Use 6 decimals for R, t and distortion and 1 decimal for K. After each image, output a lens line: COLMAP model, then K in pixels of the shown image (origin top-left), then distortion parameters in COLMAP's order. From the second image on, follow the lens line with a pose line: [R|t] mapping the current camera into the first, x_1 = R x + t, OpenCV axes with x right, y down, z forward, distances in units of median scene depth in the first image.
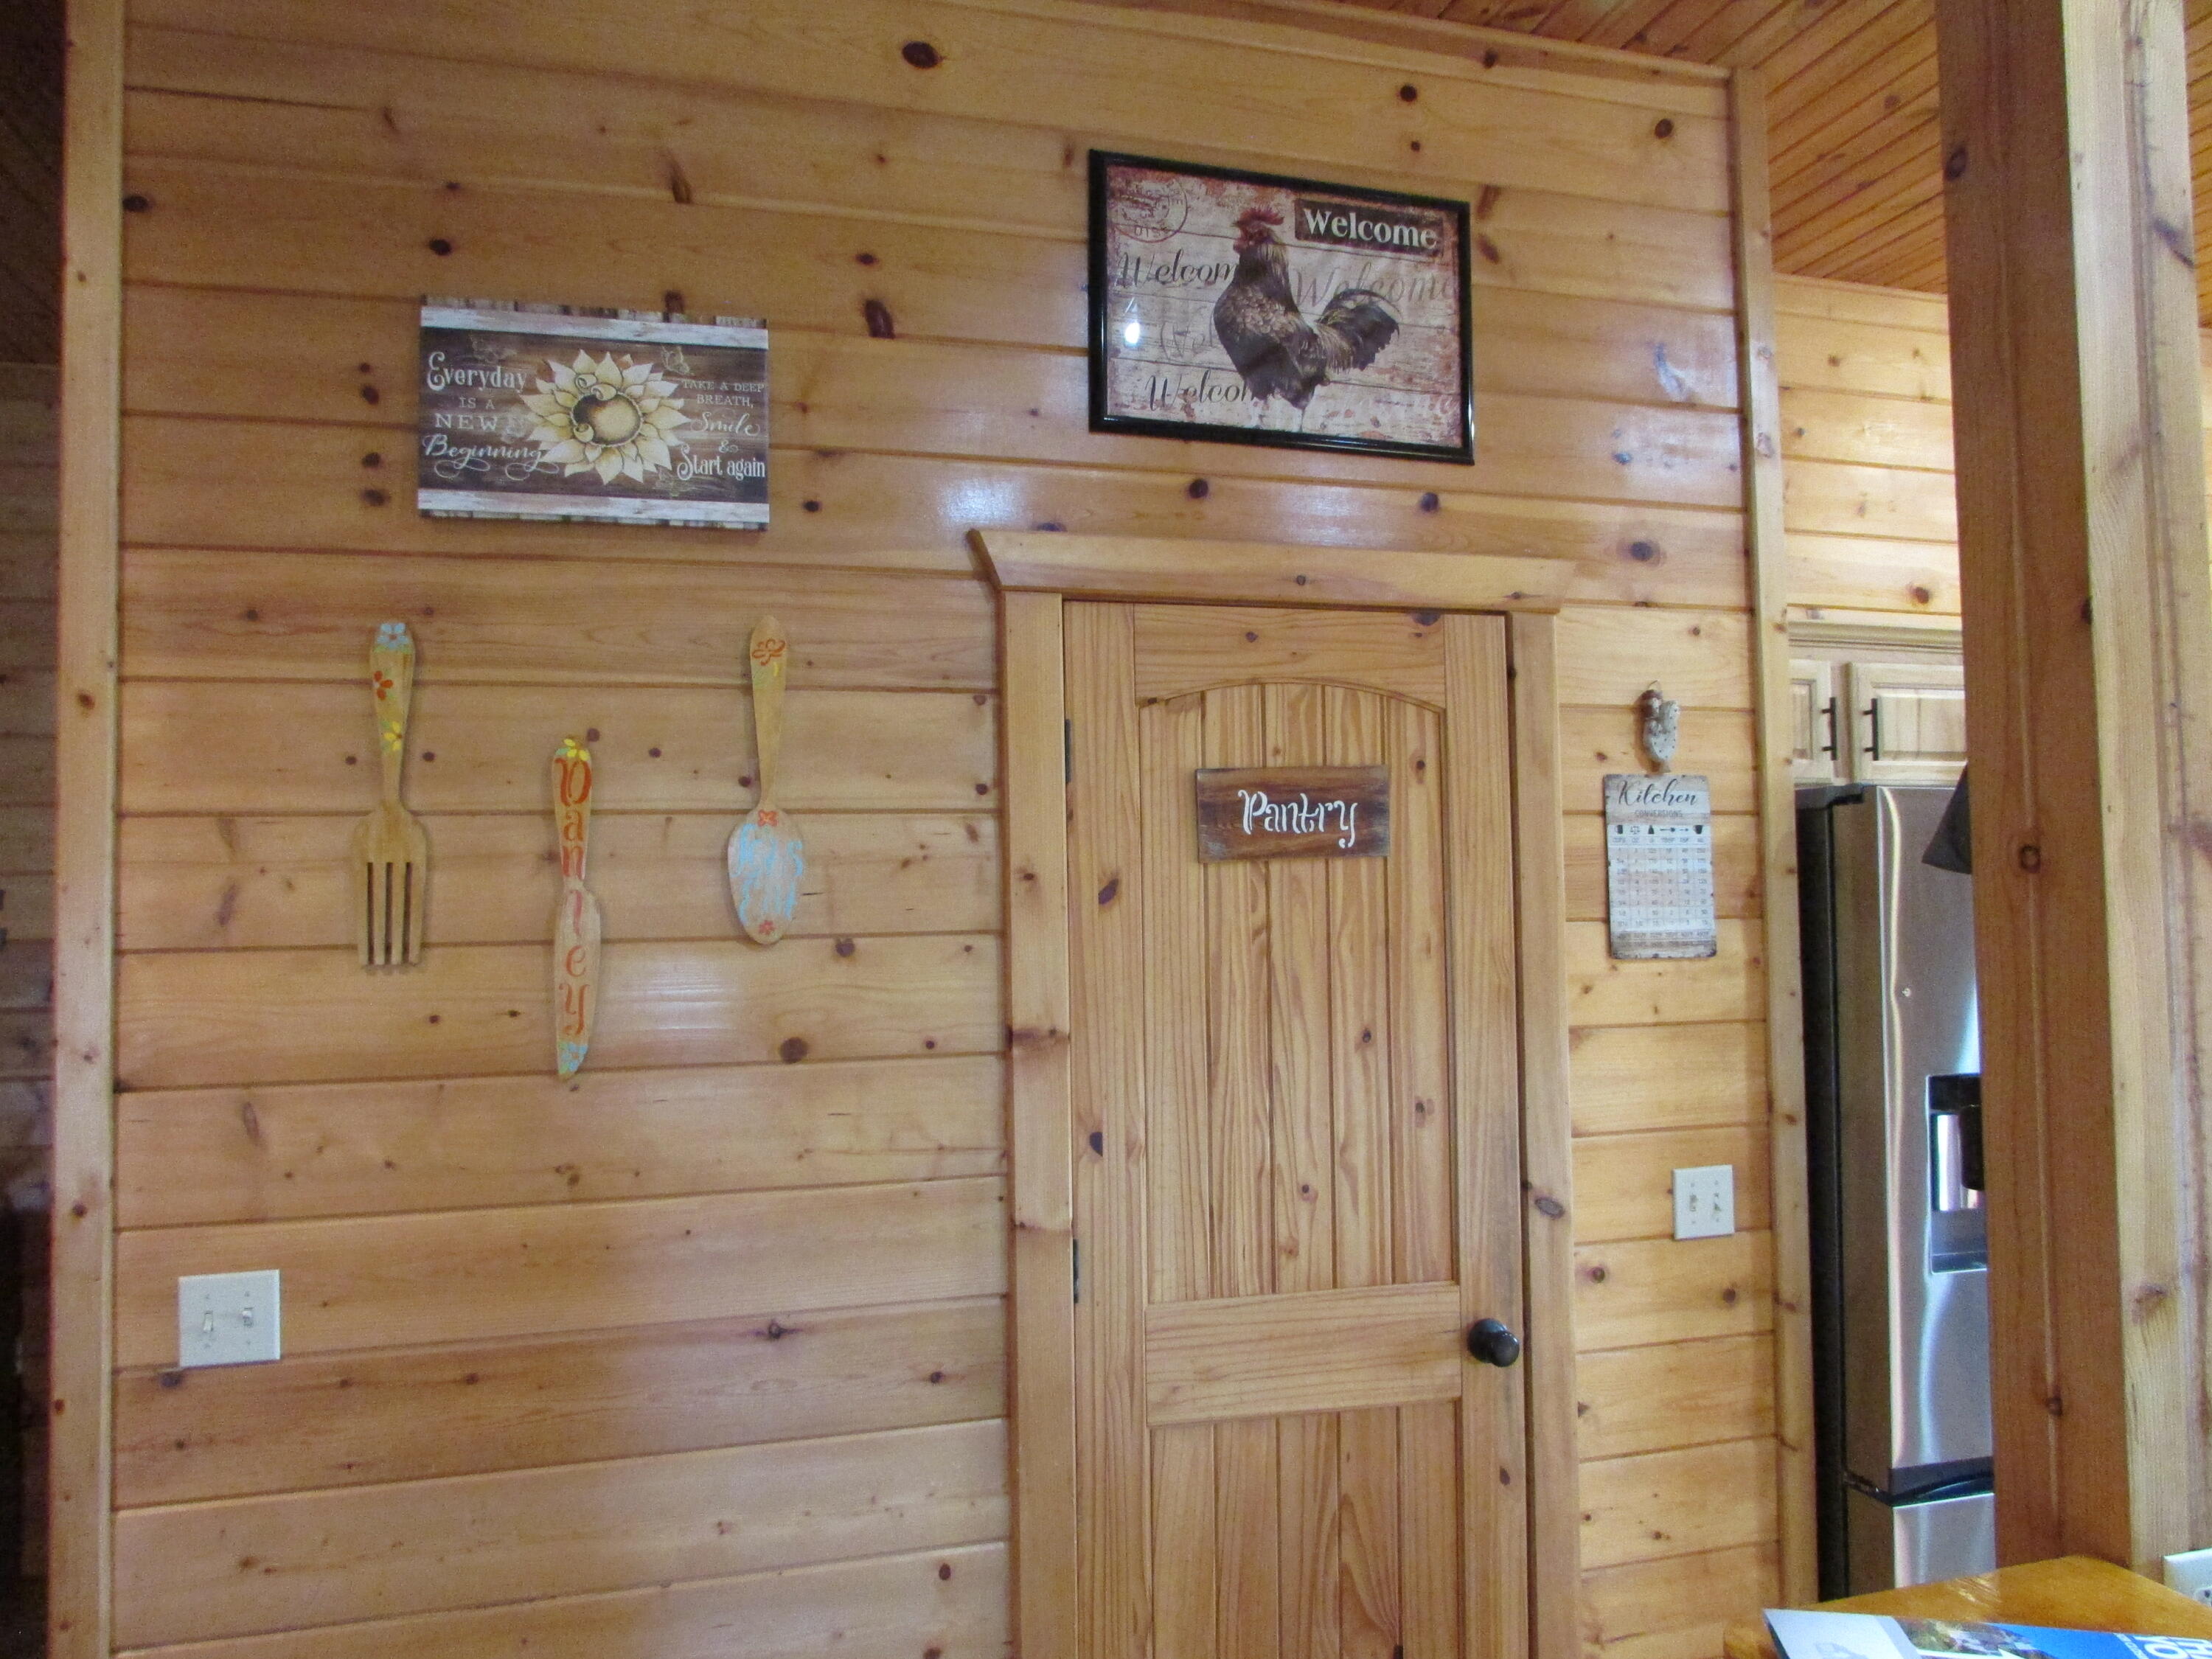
lens RADIAL K [[1586.9, 0, 1112.6], [0, 1586.9, 821.0], [0, 0, 1]] dist [-0.037270, 0.023467]
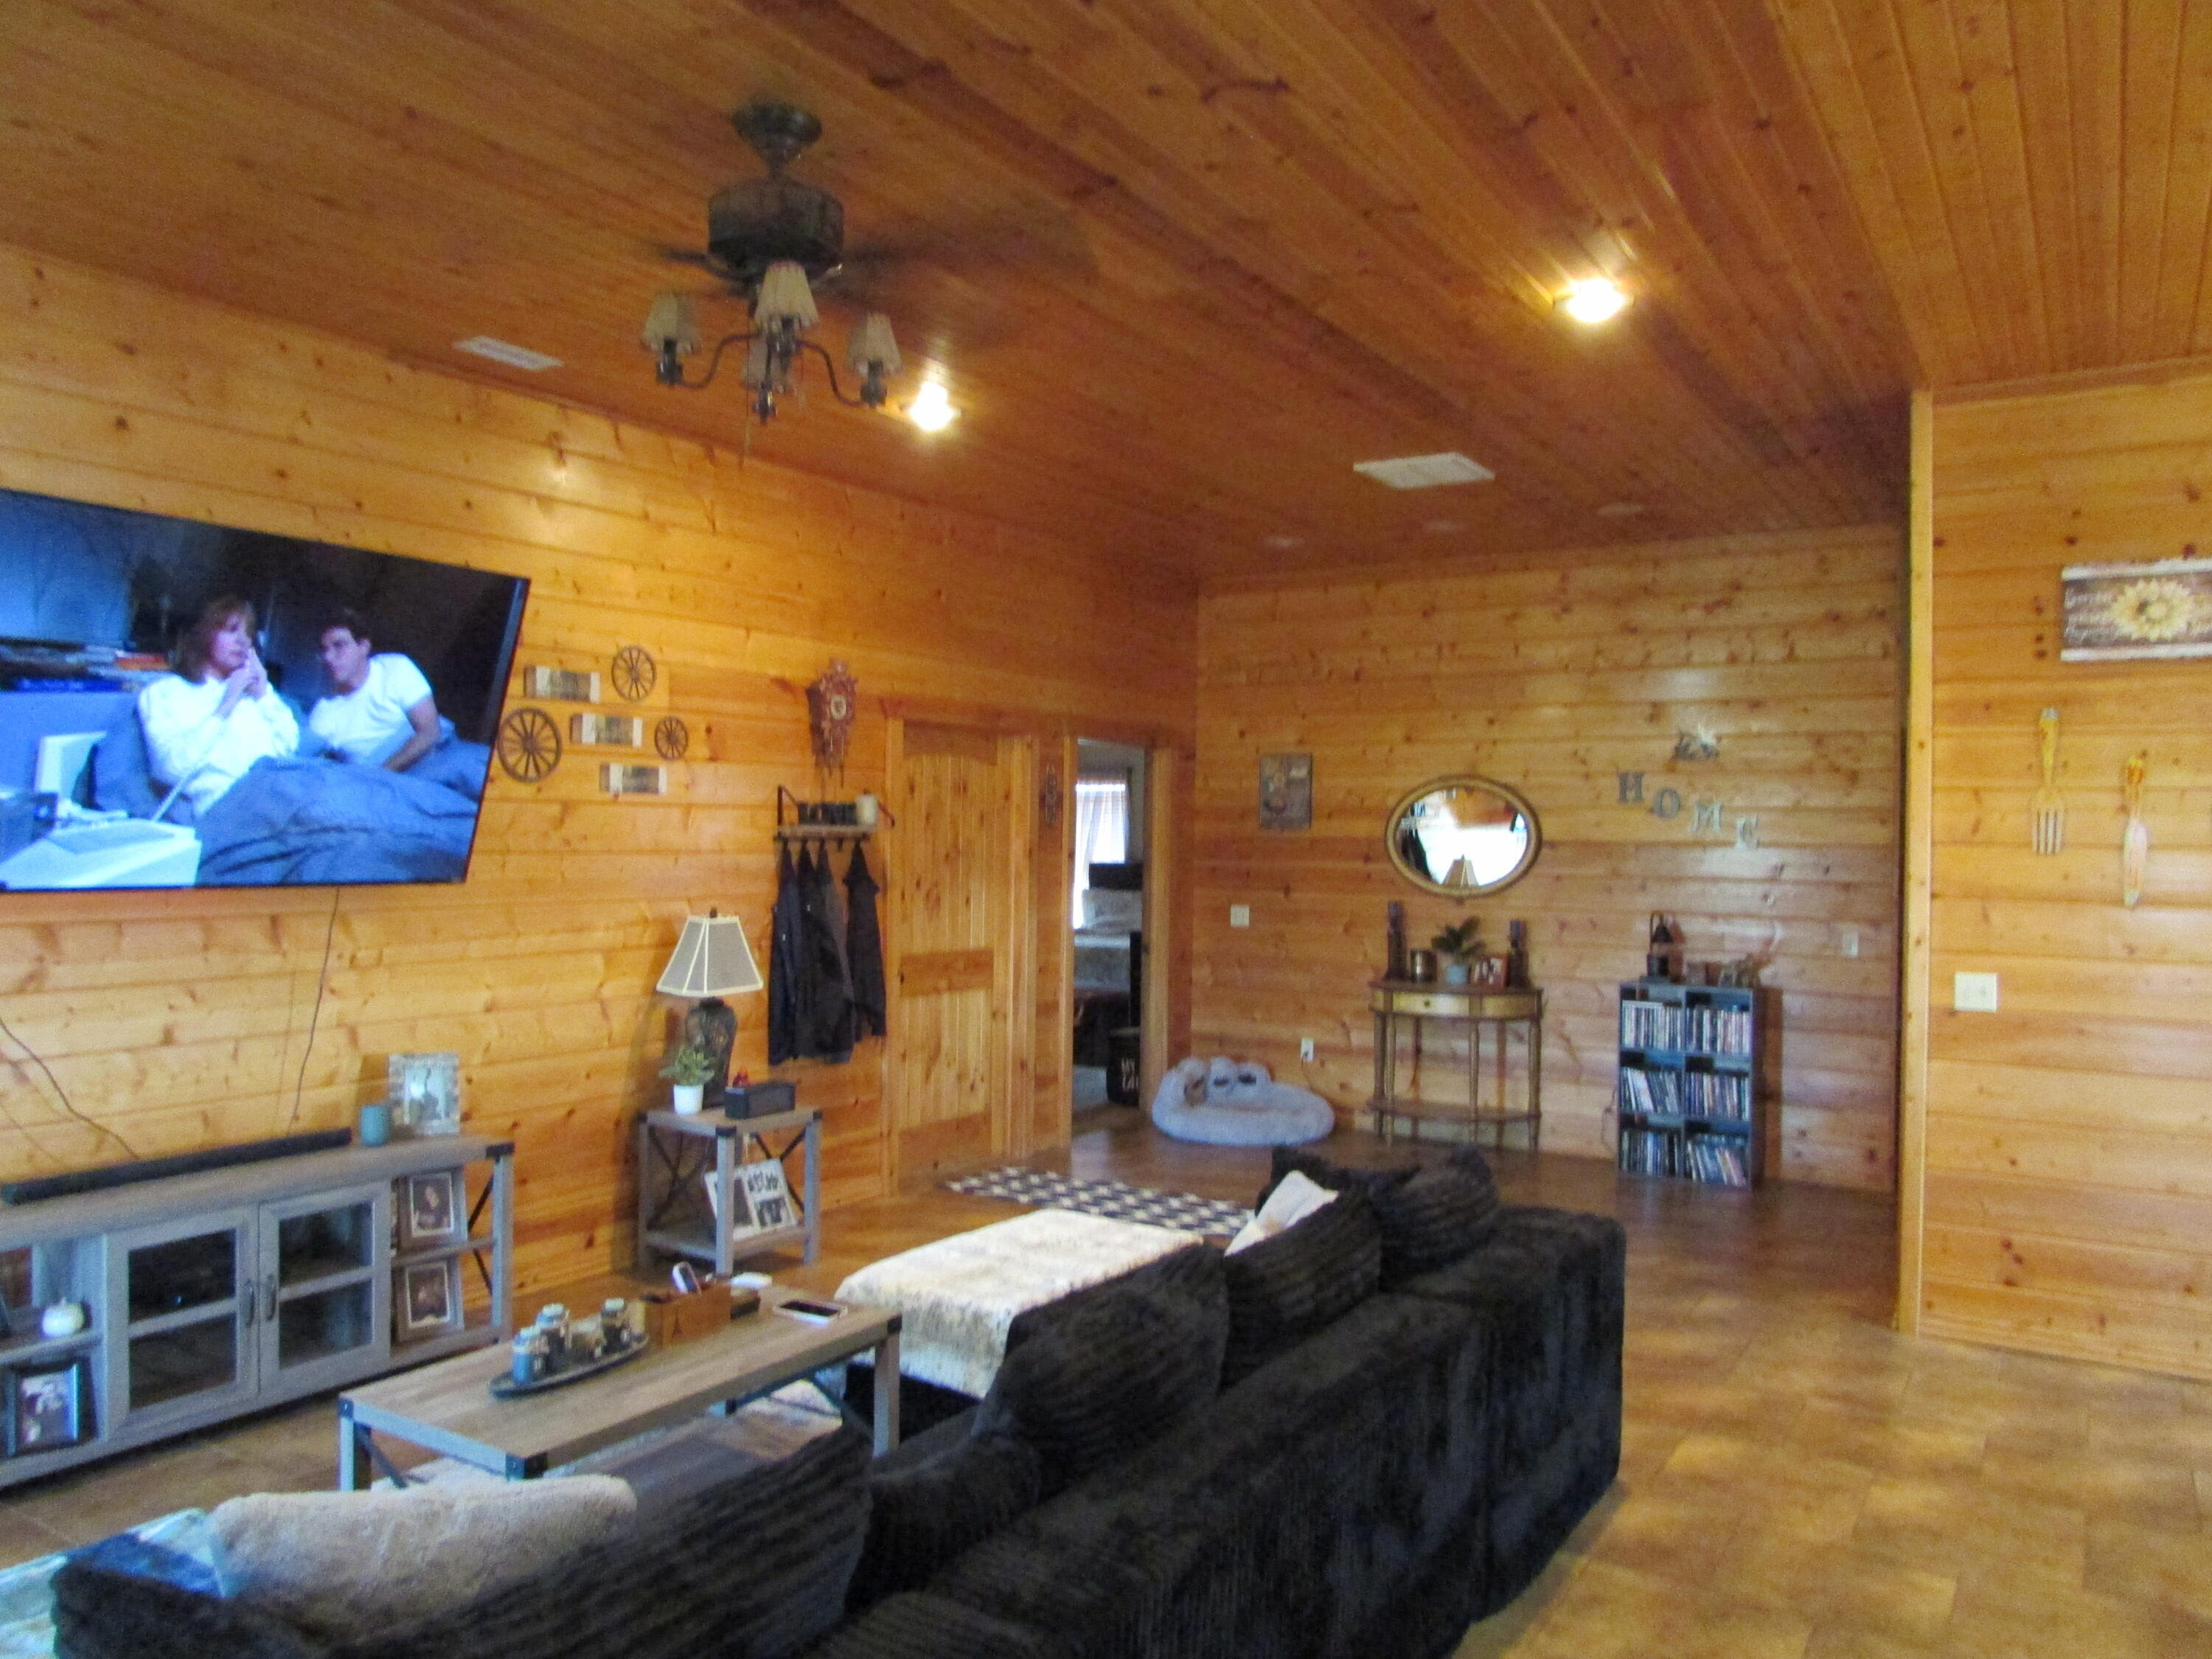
lens RADIAL K [[1586.9, 0, 1116.7], [0, 1586.9, 825.4], [0, 0, 1]] dist [-0.037270, 0.023467]
pose [[0.665977, 0.025198, -0.745546, 0.364162], [0.003952, 0.999296, 0.037304, -0.043275], [0.745962, -0.027790, 0.665409, -1.583986]]
